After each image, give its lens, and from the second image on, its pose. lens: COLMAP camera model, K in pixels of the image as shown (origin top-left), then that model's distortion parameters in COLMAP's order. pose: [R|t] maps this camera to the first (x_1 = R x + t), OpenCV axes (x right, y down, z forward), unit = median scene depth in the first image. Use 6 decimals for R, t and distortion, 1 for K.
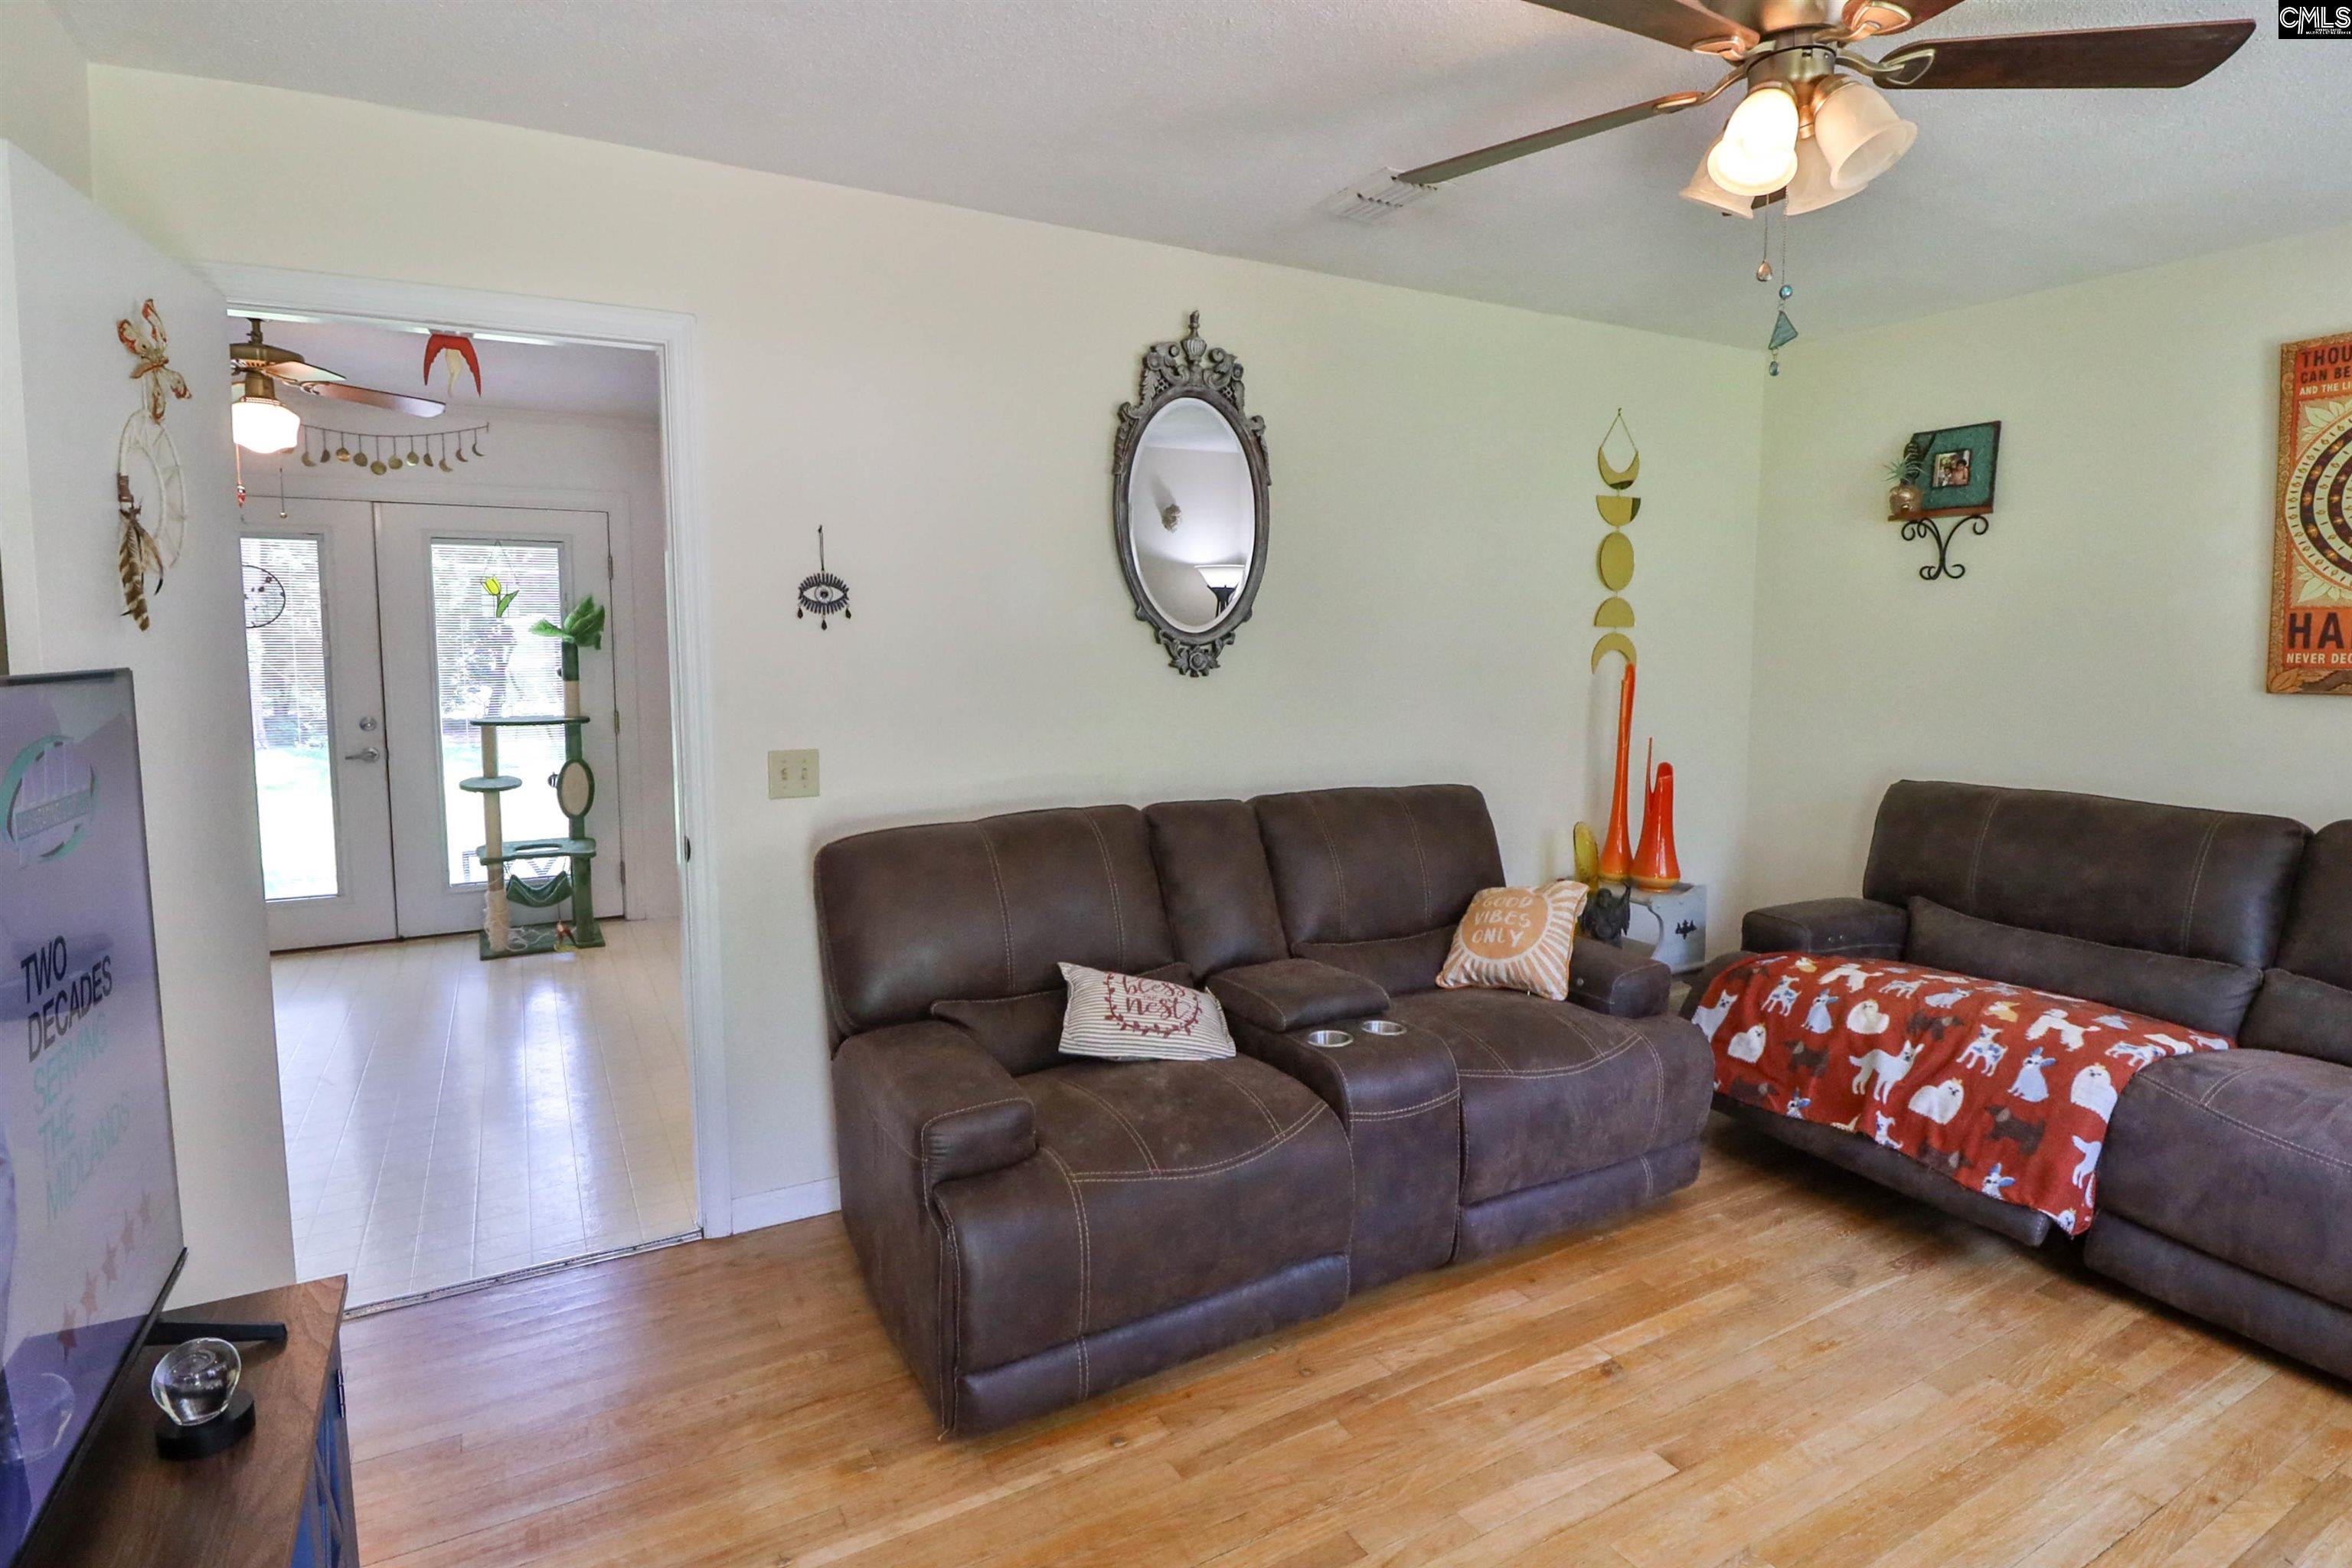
lens RADIAL K [[1208.7, 0, 1195.0], [0, 1208.7, 740.9], [0, 0, 1]] dist [0.004990, -0.015014]
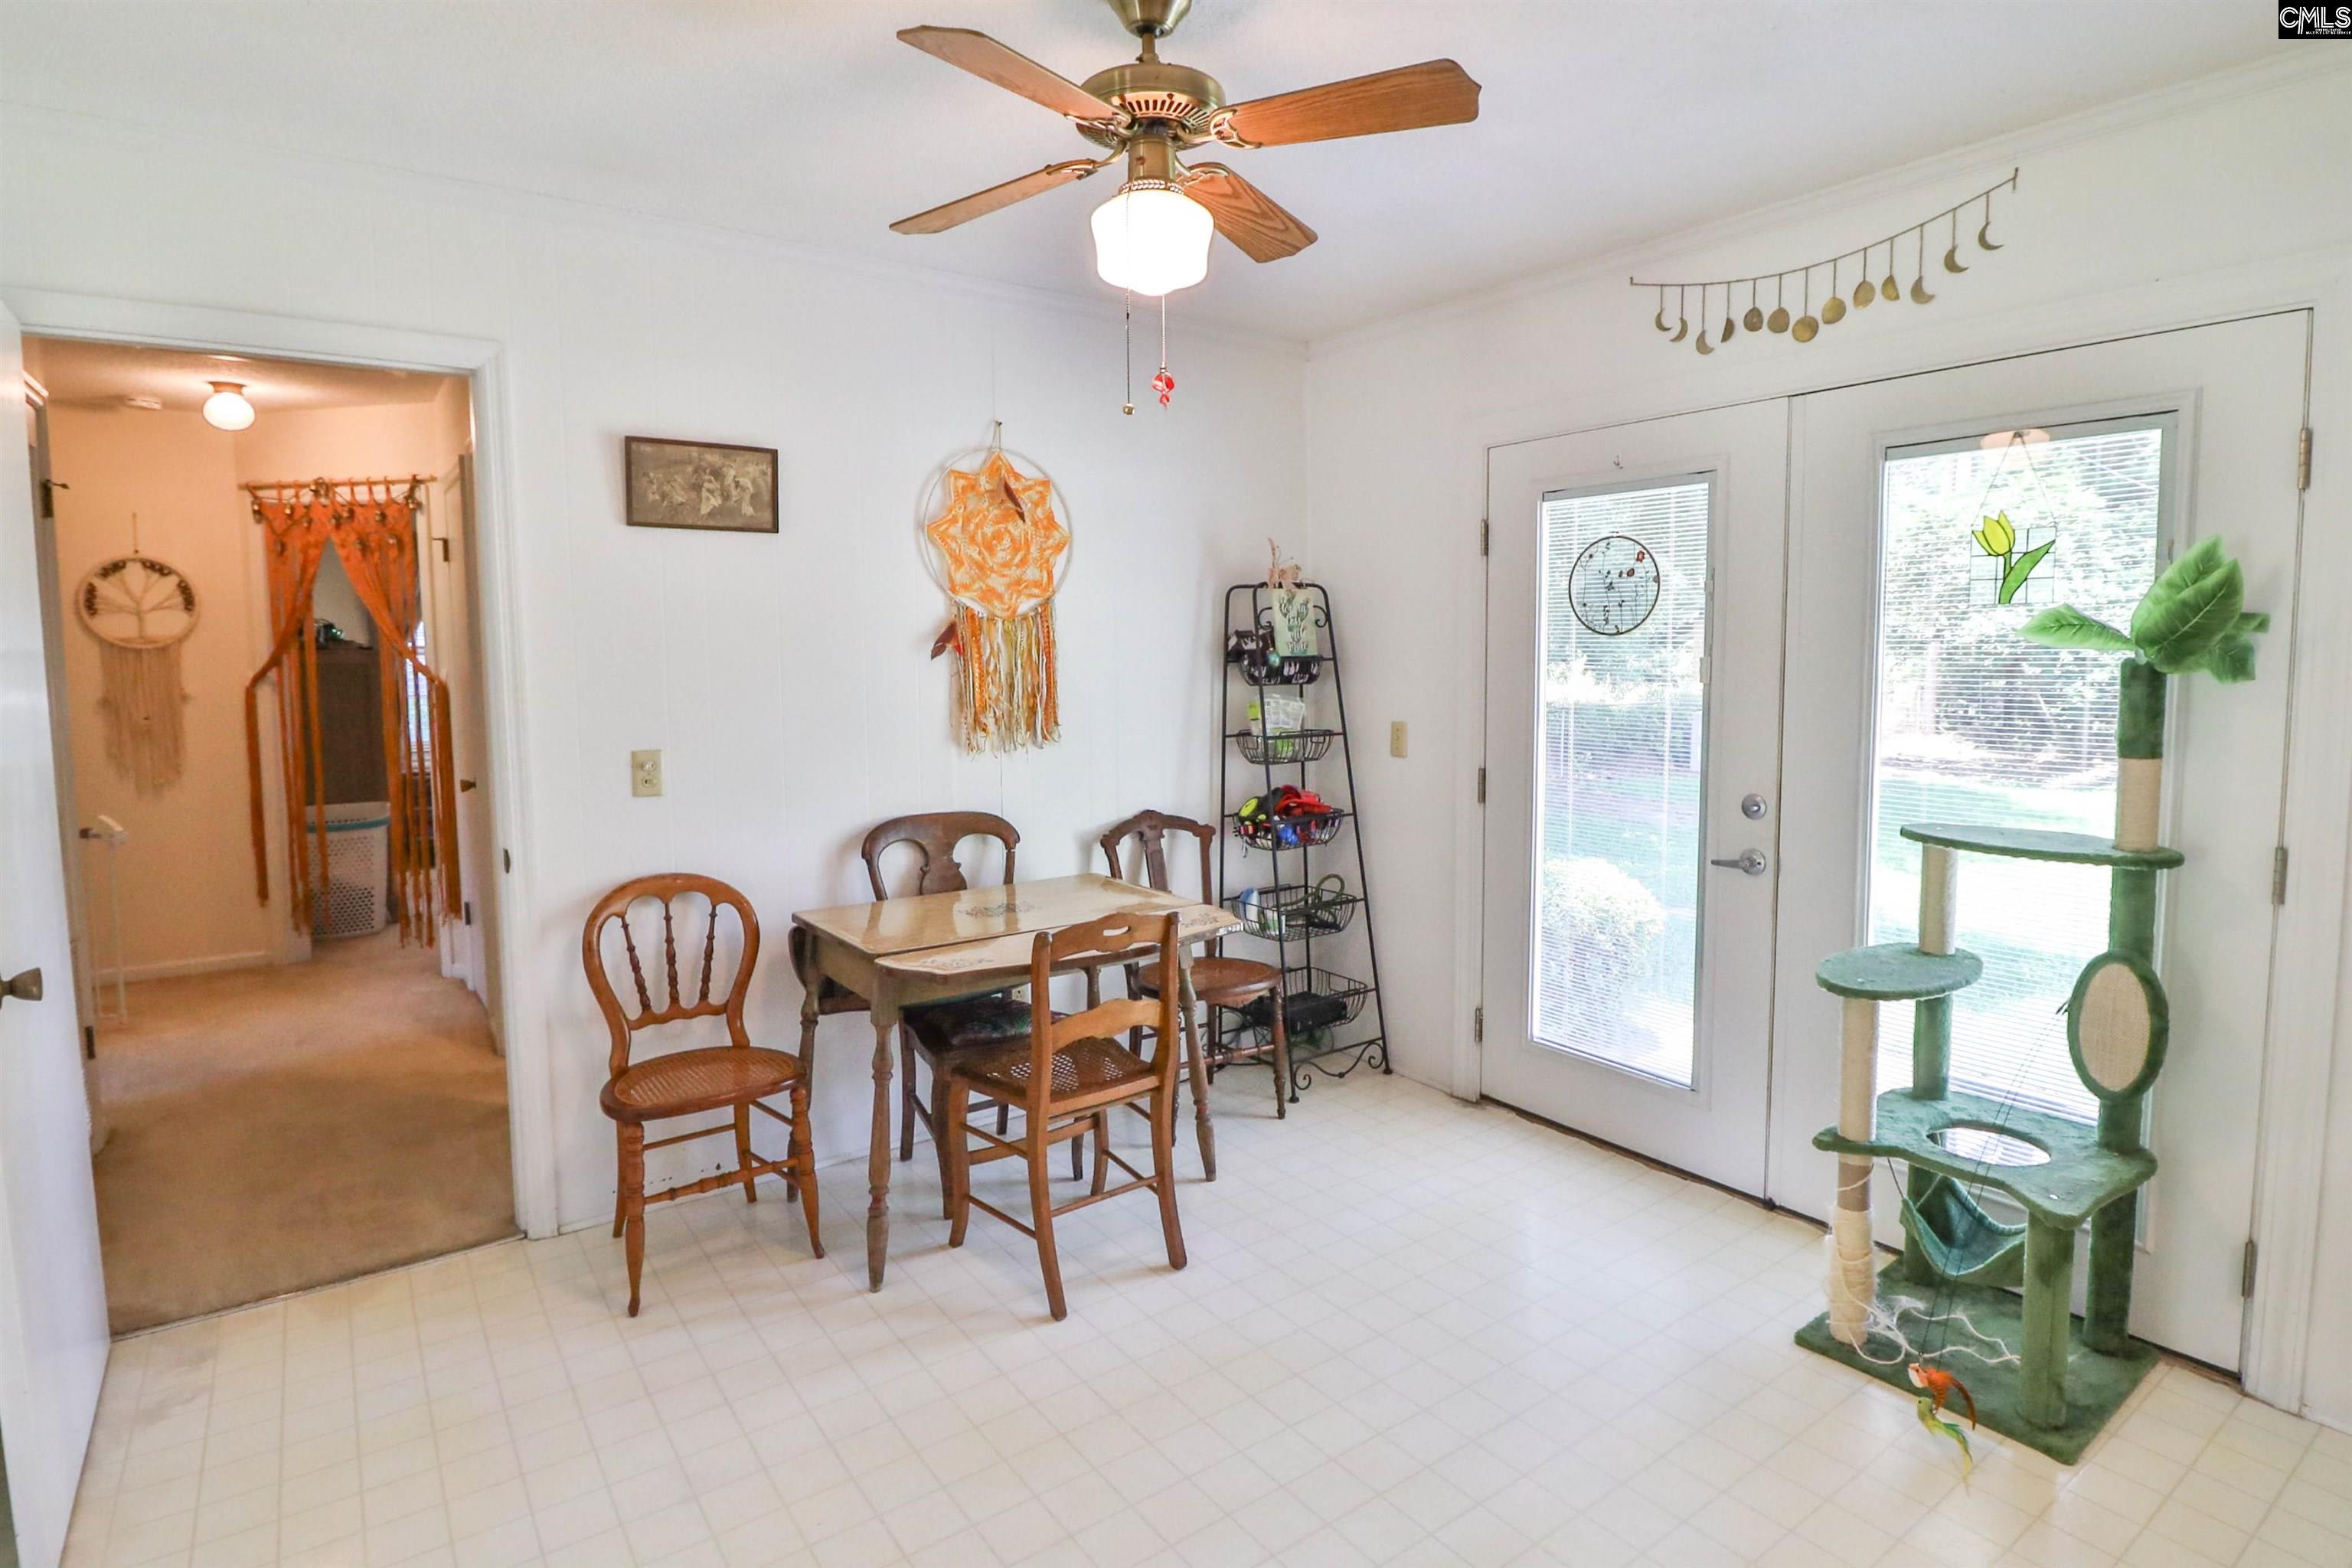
lens RADIAL K [[1208.7, 0, 1195.0], [0, 1208.7, 740.9], [0, 0, 1]] dist [0.004990, -0.015014]
pose [[0.124204, 0.075370, -0.989390, -0.167778], [-0.080950, 0.994557, 0.065601, -0.058138], [0.988949, 0.071943, 0.129629, 0.659604]]
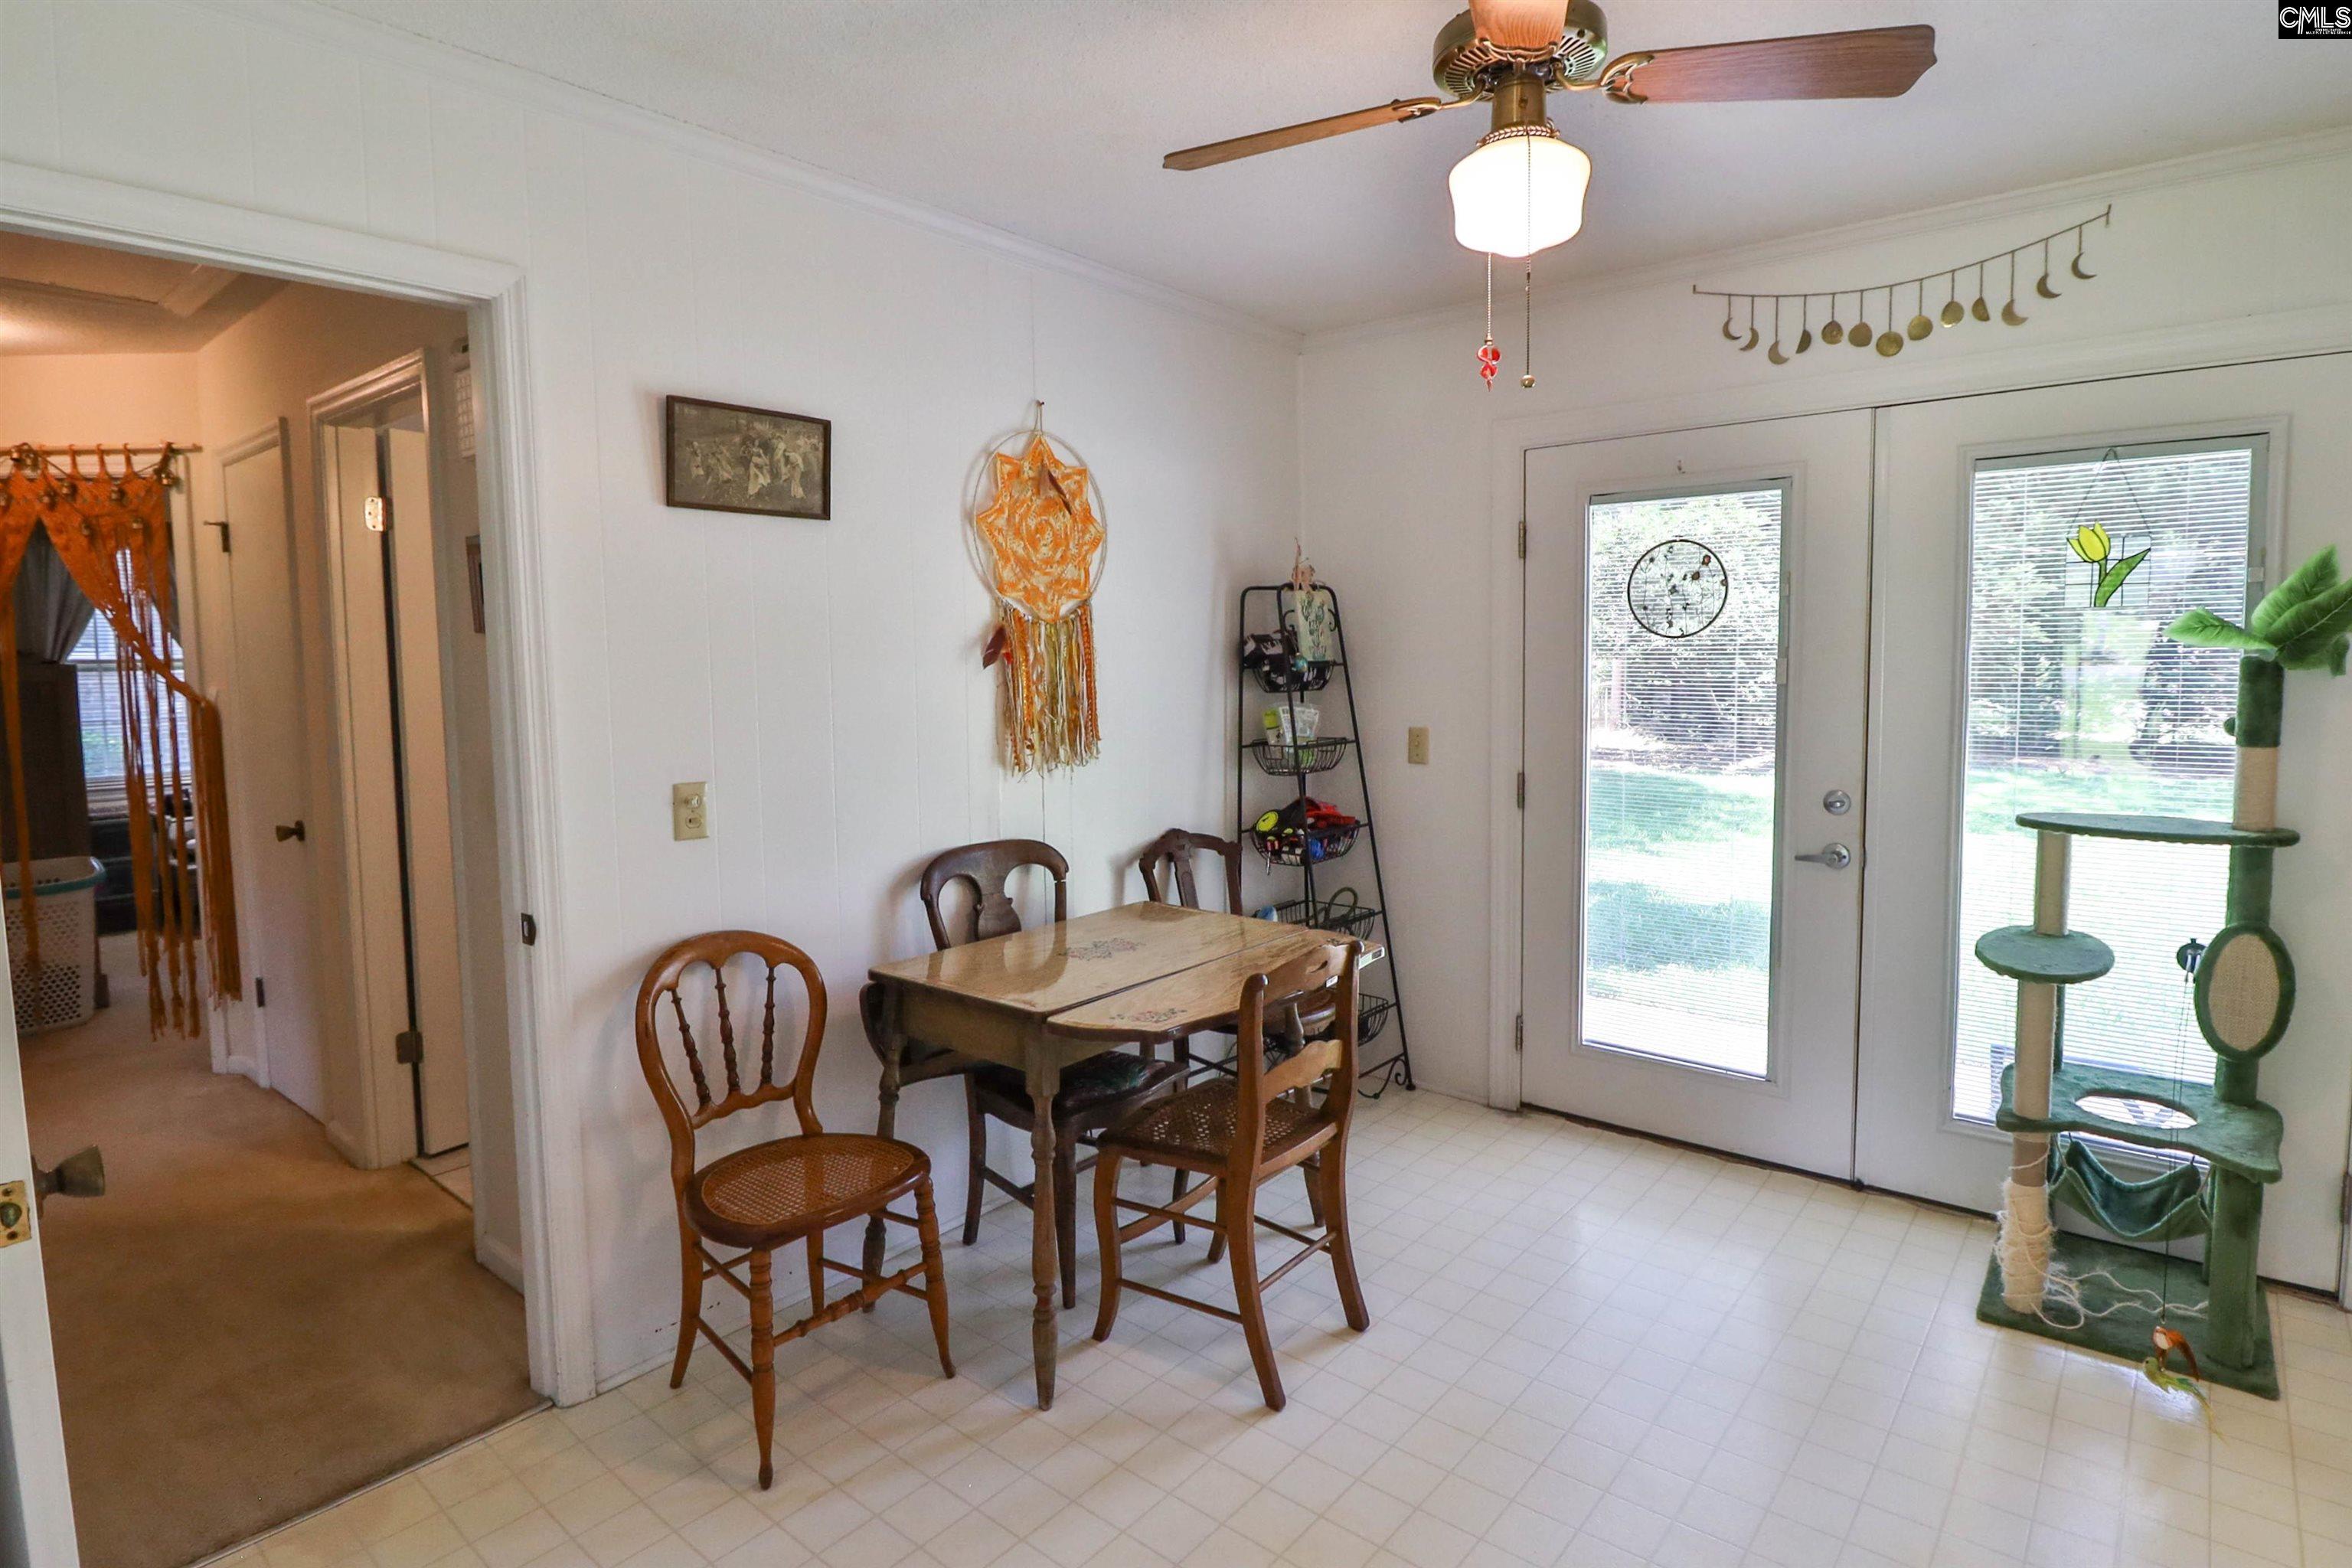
lens RADIAL K [[1209.5, 0, 1200.9], [0, 1209.5, 738.3], [0, 0, 1]] dist [0.003467, -0.014799]
pose [[0.361272, 0.061761, -0.930413, -0.256895], [-0.069186, 0.996829, 0.039305, -0.044841], [0.929890, 0.050172, 0.364400, 0.499008]]
